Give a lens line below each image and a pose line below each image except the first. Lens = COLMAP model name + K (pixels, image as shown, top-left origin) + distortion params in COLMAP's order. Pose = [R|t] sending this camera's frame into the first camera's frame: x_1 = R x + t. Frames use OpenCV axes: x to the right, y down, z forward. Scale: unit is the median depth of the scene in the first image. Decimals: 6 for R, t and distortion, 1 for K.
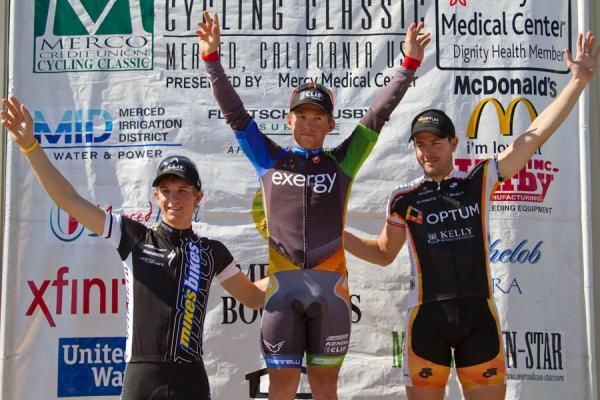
lens RADIAL K [[1301.6, 0, 296.0], [0, 1301.6, 200.5], [0, 0, 1]] dist [0.099371, 0.000000]
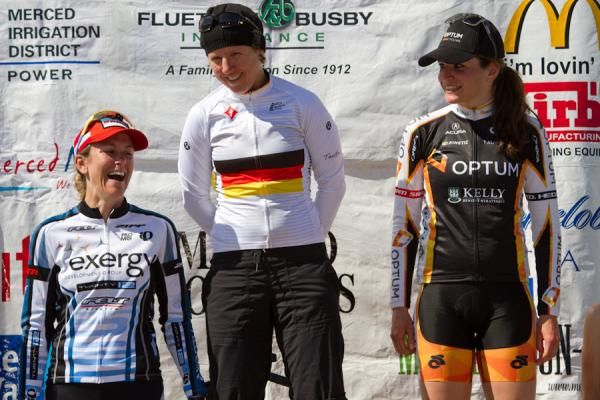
lens RADIAL K [[1301.6, 0, 299.9], [0, 1301.6, 199.9], [0, 0, 1]] dist [0.099371, 0.000000]
pose [[0.999968, -0.002887, 0.007497, 0.014763], [0.002748, 0.999826, 0.018431, 0.018977], [-0.007549, -0.018410, 0.999802, 0.294194]]
